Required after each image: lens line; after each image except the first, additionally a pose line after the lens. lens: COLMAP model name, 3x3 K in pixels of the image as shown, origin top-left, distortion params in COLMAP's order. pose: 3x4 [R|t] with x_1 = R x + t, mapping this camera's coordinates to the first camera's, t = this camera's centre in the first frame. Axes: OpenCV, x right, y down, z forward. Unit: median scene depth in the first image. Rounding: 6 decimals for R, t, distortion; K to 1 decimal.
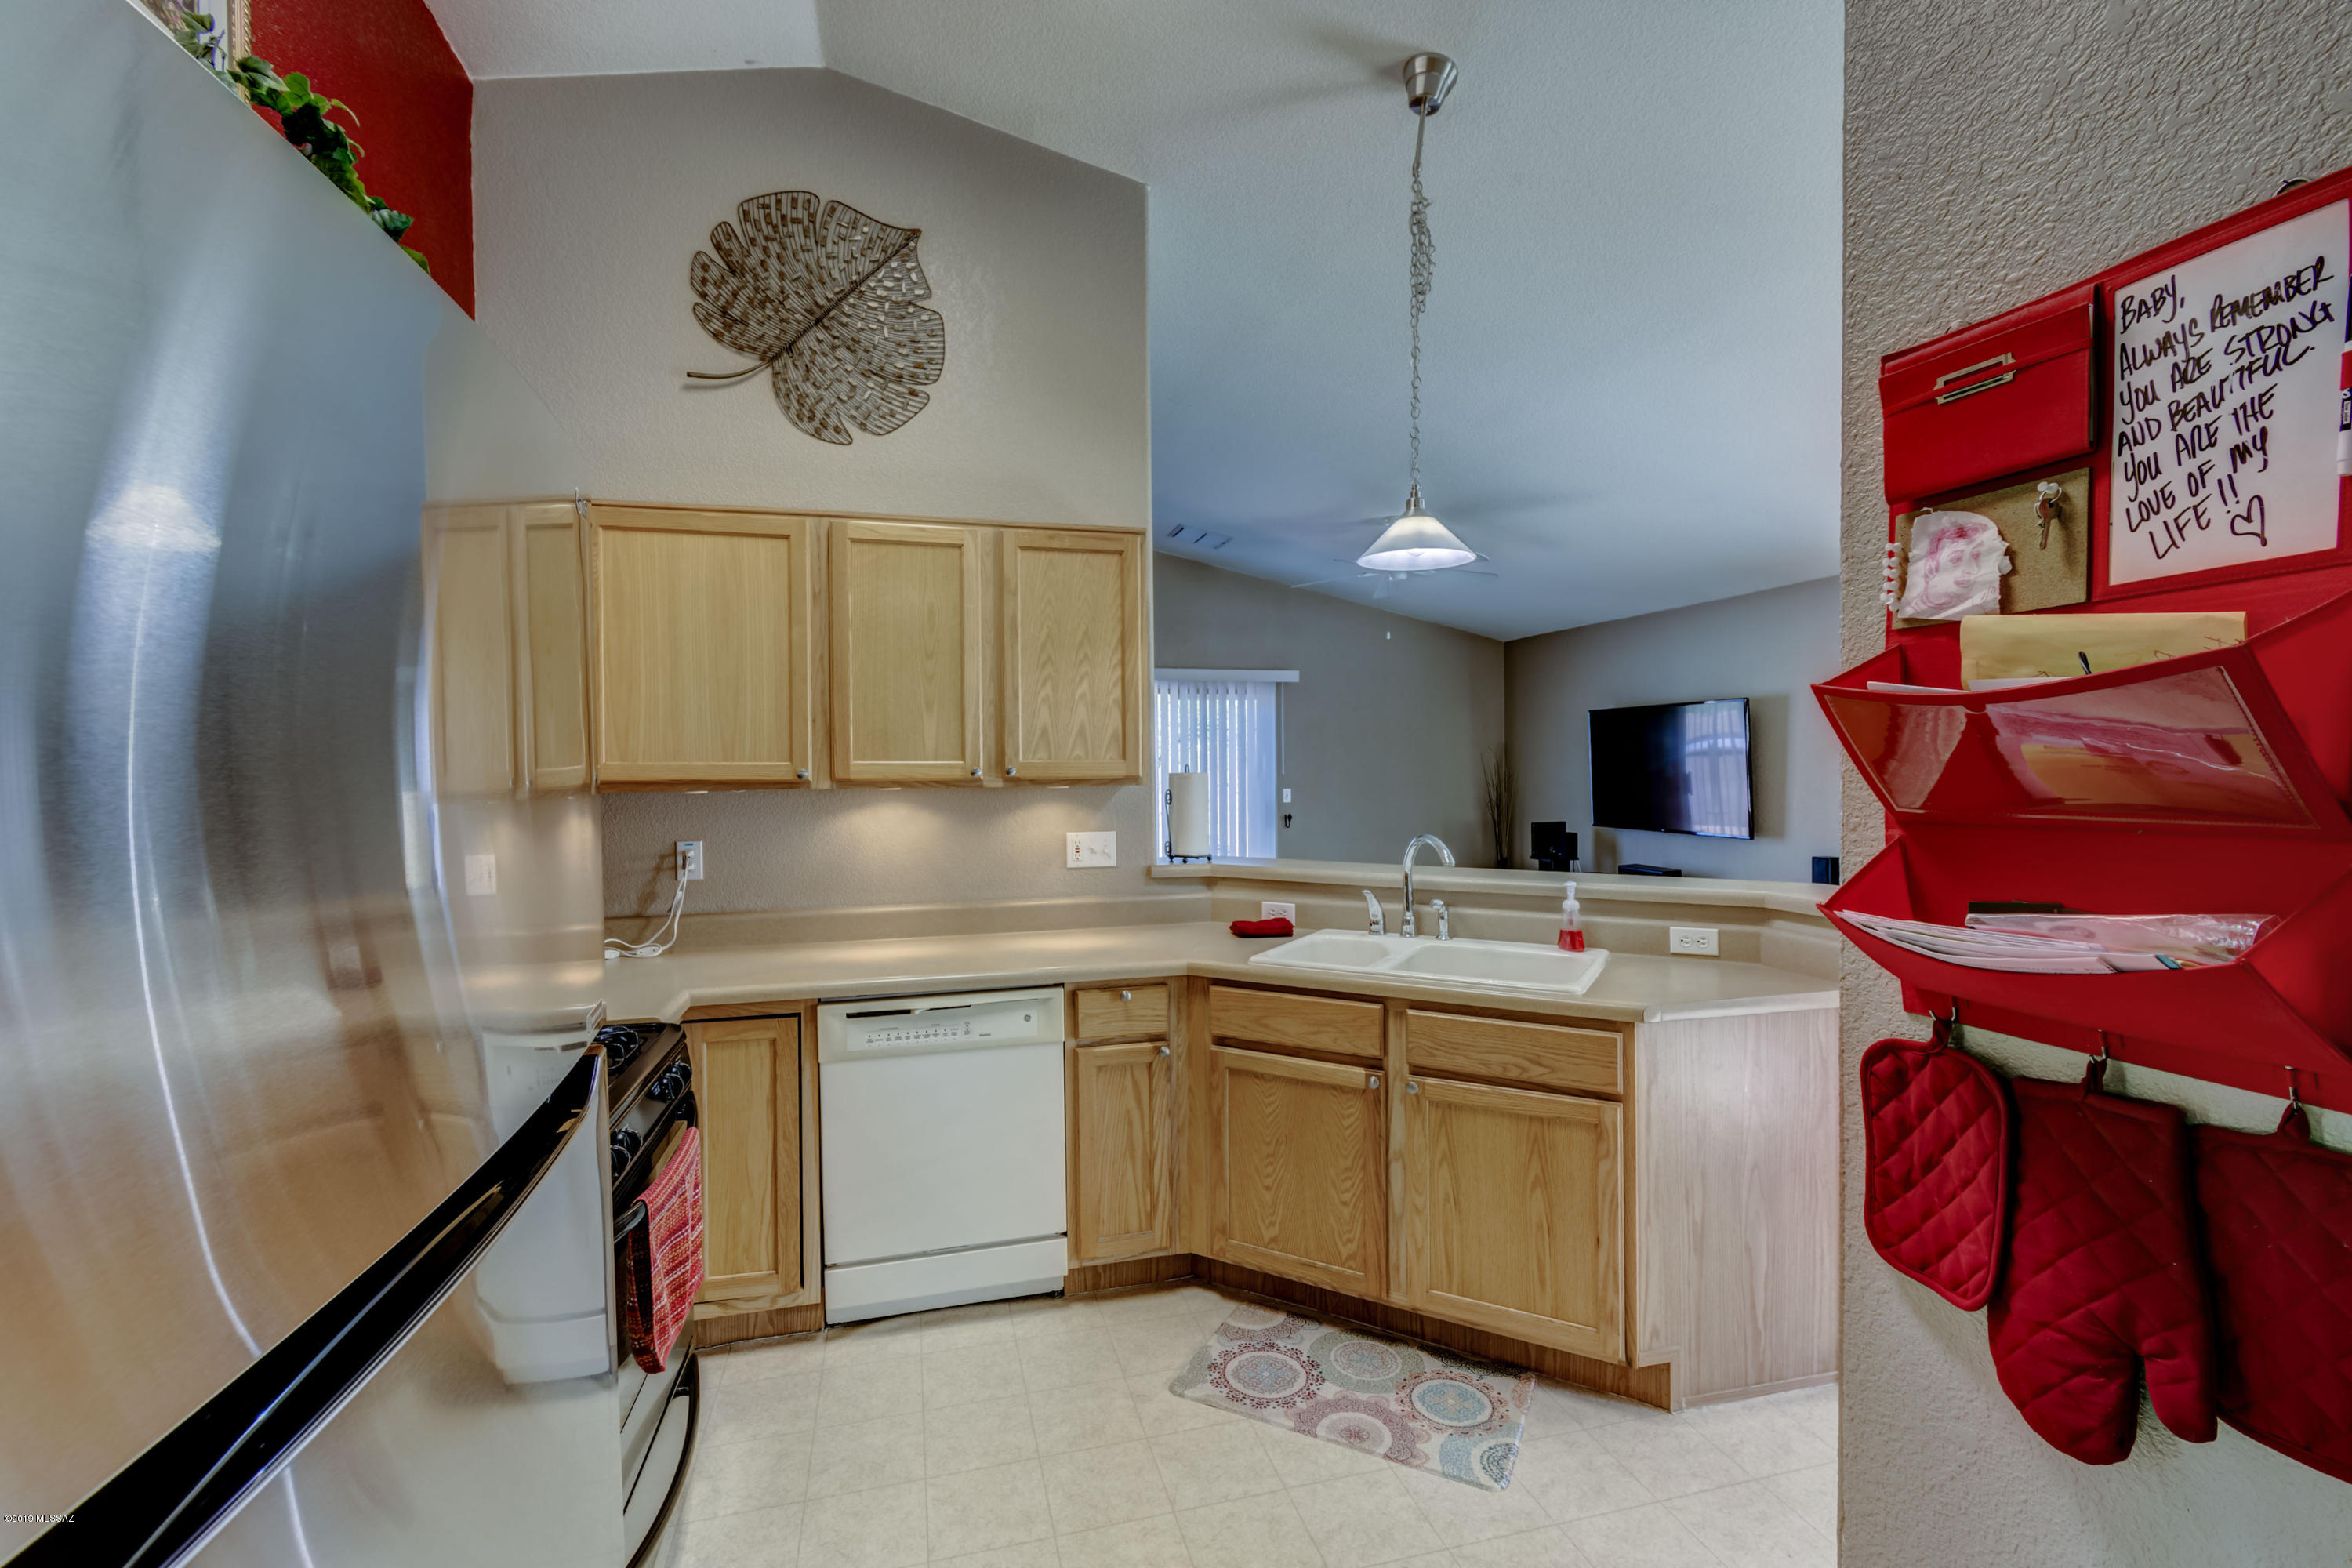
lens RADIAL K [[1040.1, 0, 1182.1], [0, 1040.1, 781.1], [0, 0, 1]] dist [0.004478, -0.001574]
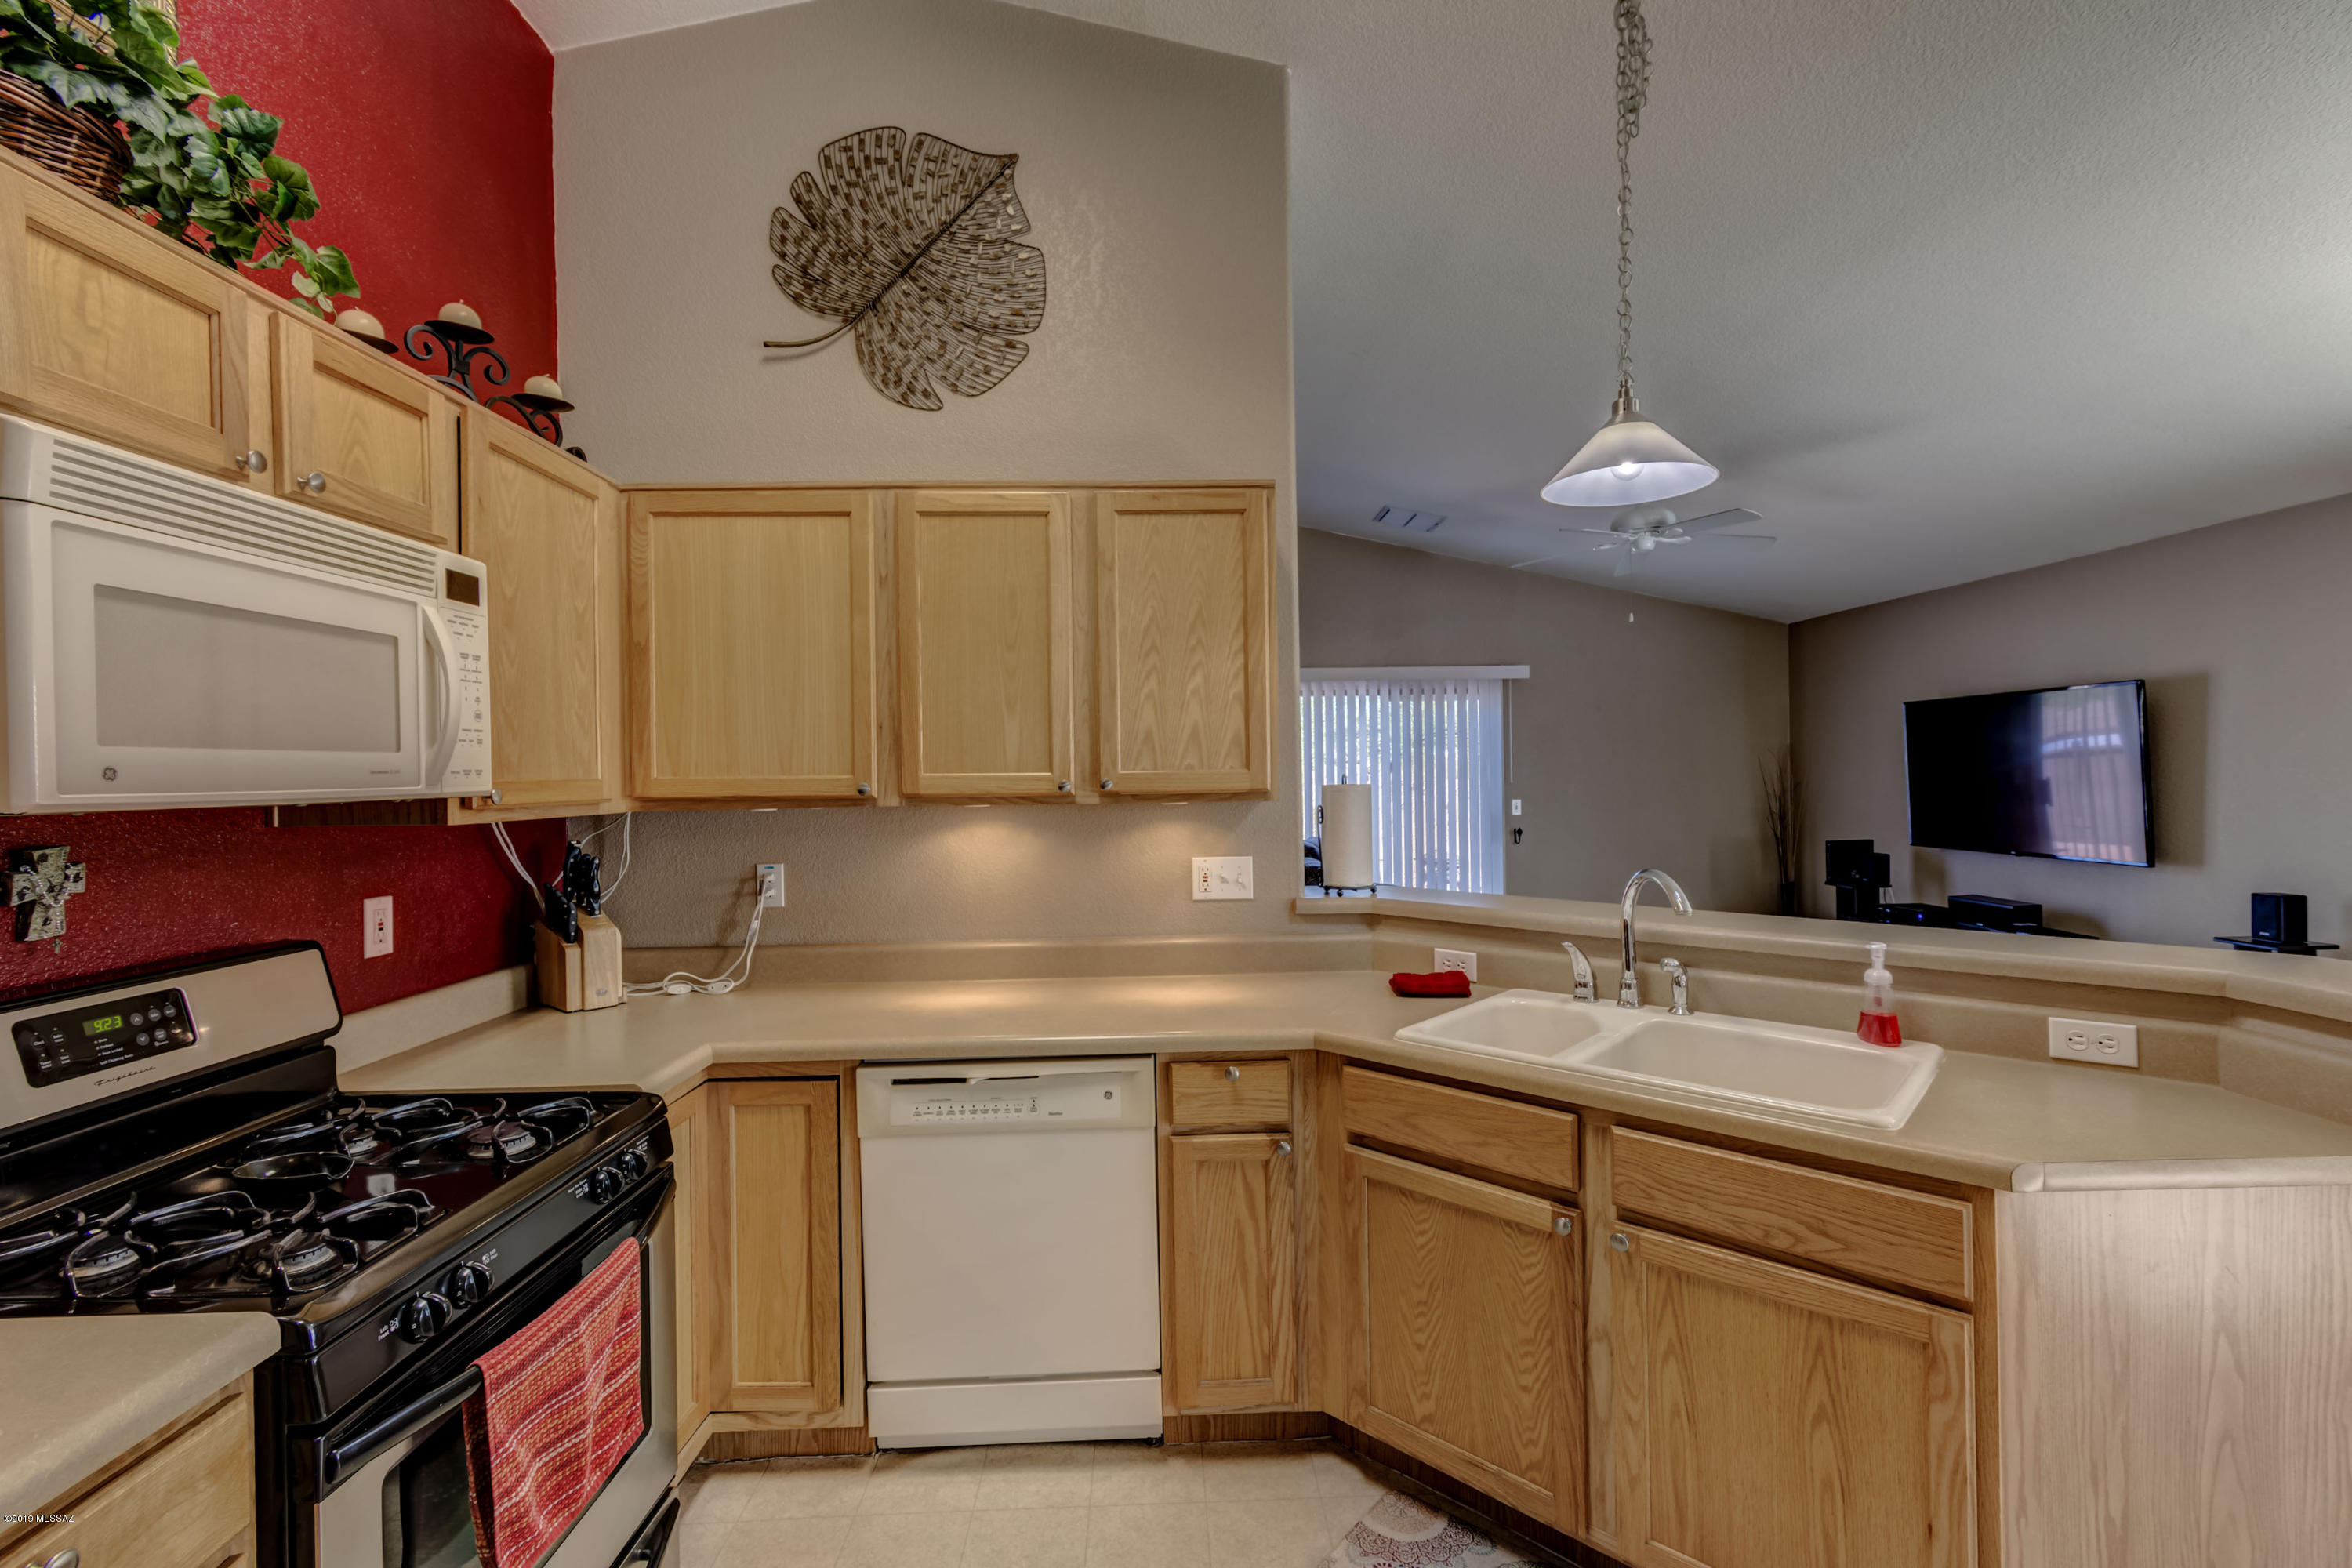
lens RADIAL K [[1040.1, 0, 1184.2], [0, 1040.1, 780.8], [0, 0, 1]] dist [0.004478, -0.001574]
pose [[0.973174, -0.005650, -0.230002, 0.087852], [0.003638, 0.999951, -0.009172, -0.004628], [0.230043, 0.008090, 0.973147, 0.227295]]
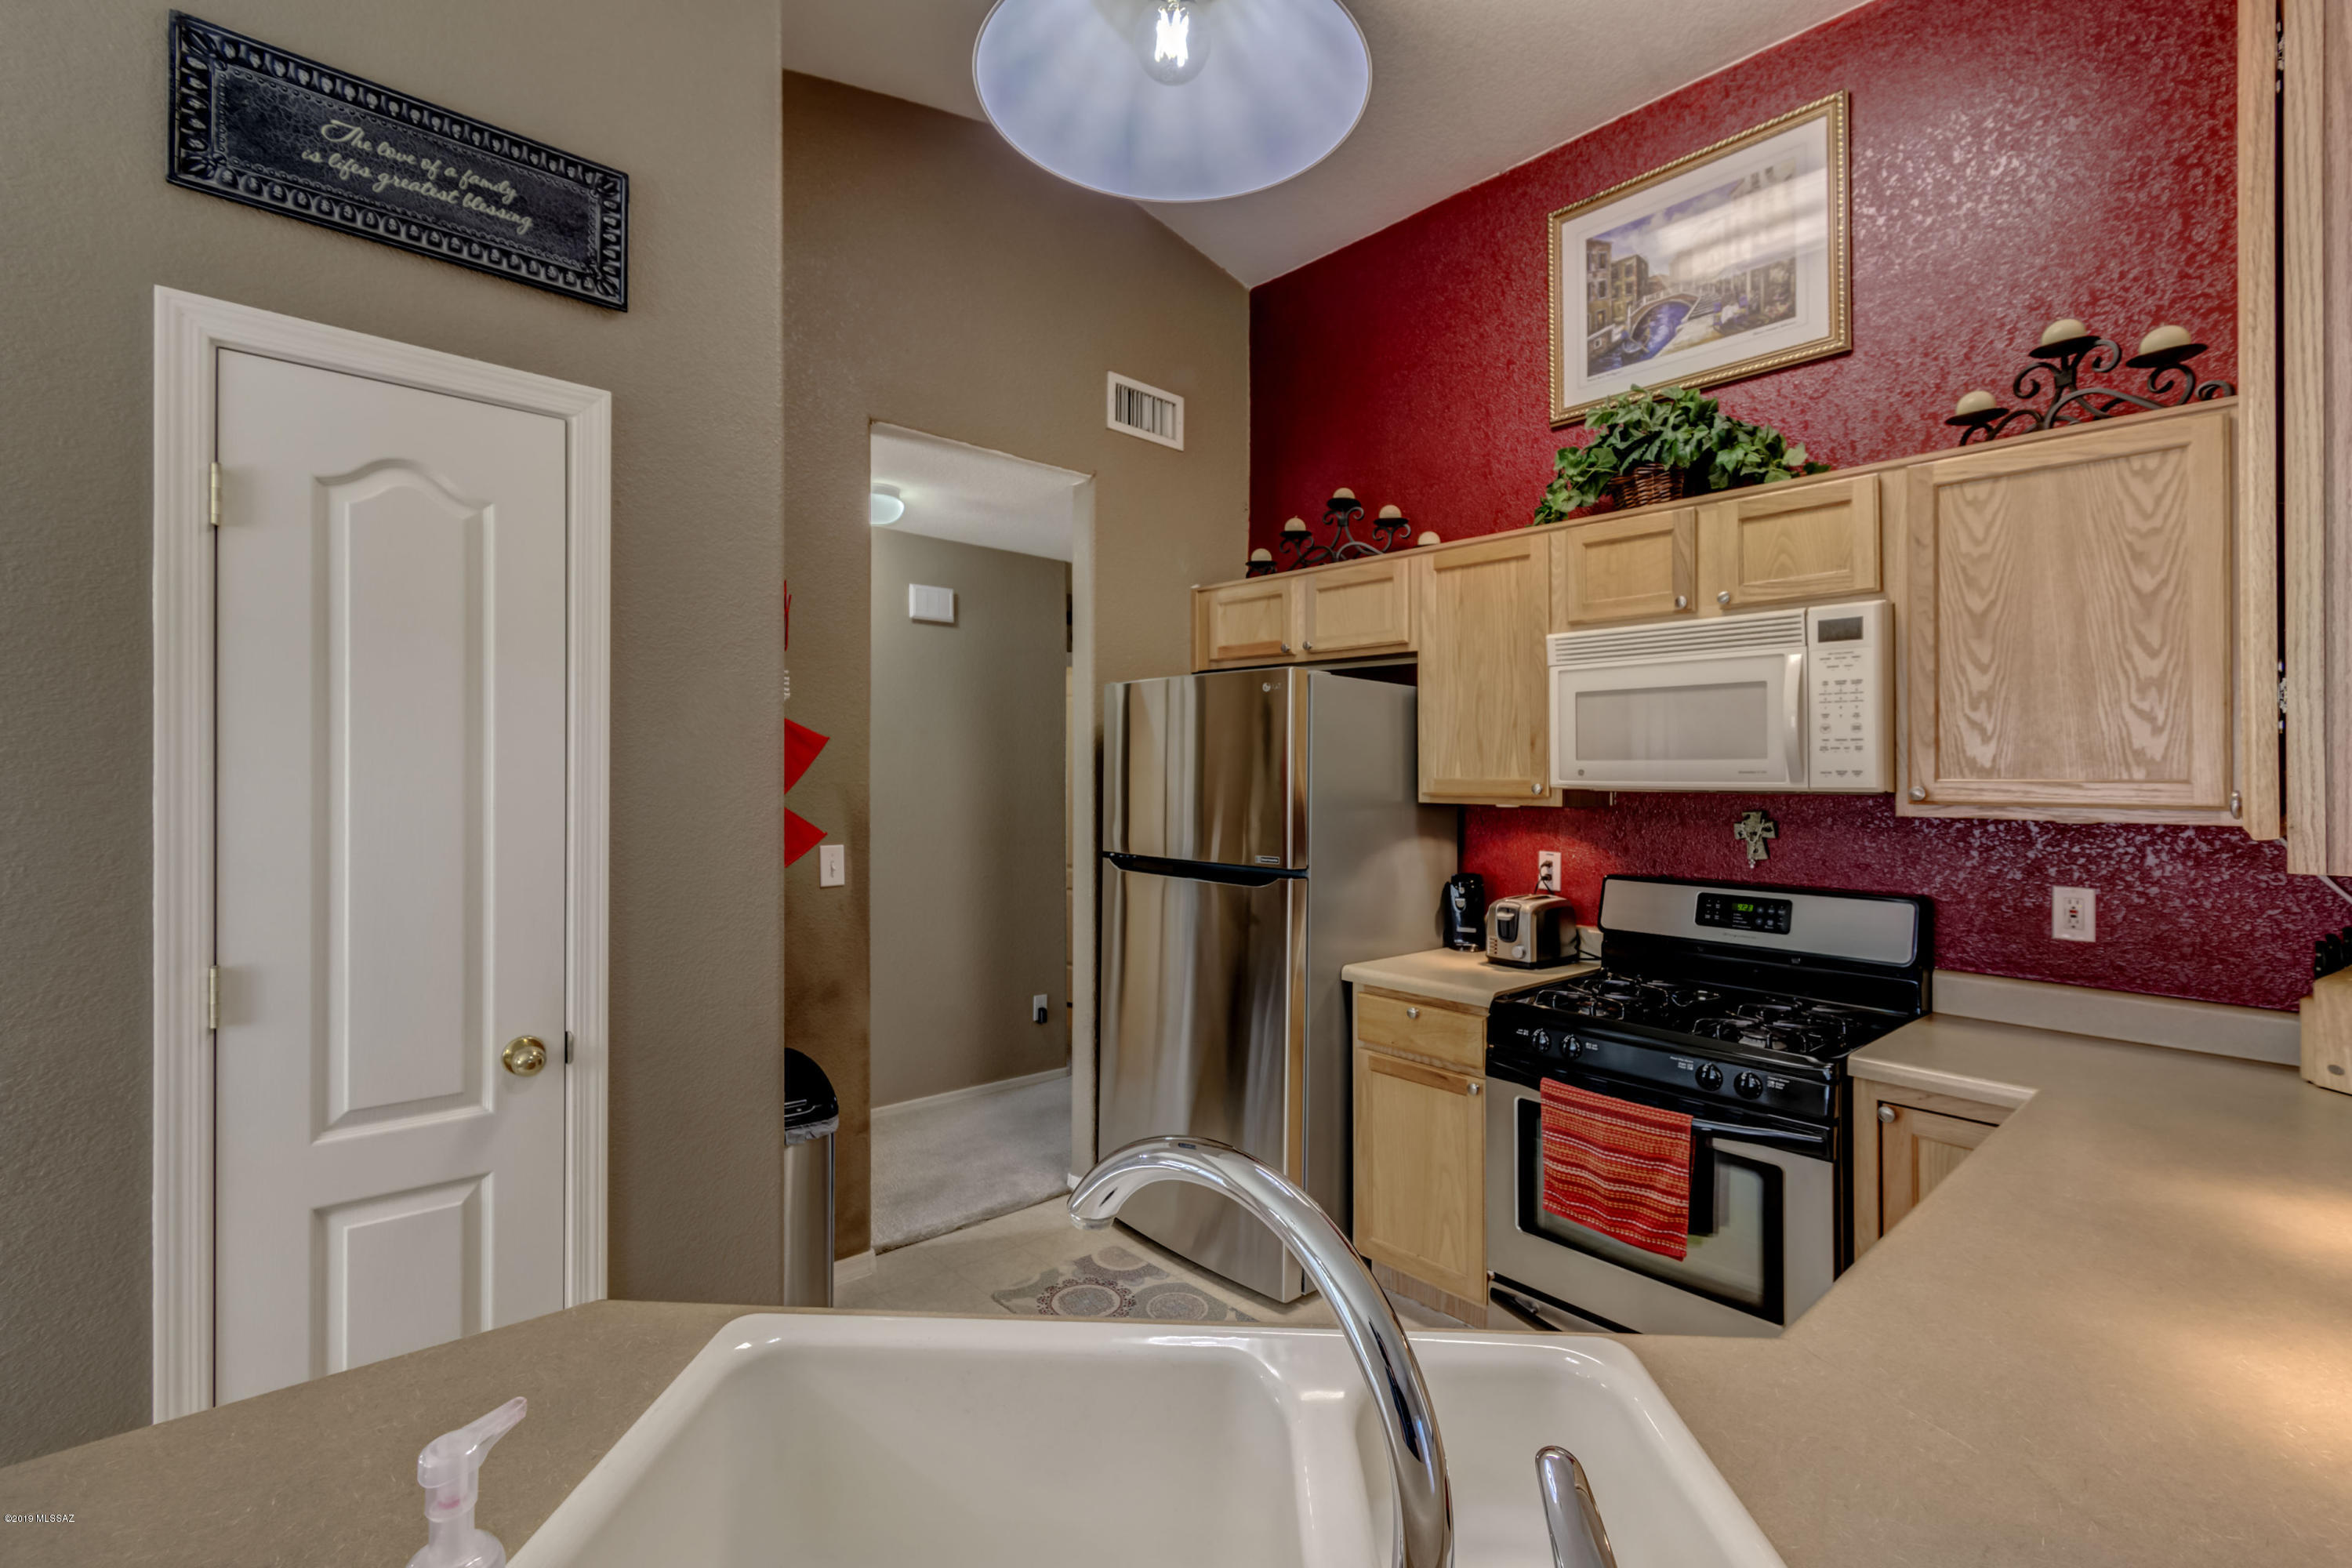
lens RADIAL K [[1040.1, 0, 1173.1], [0, 1040.1, 774.9], [0, 0, 1]] dist [0.004478, -0.001574]
pose [[-0.881454, -0.005648, -0.472236, 0.376557], [-0.013895, 0.999806, 0.013979, -0.019357], [0.472065, 0.018884, -0.881361, 1.237449]]
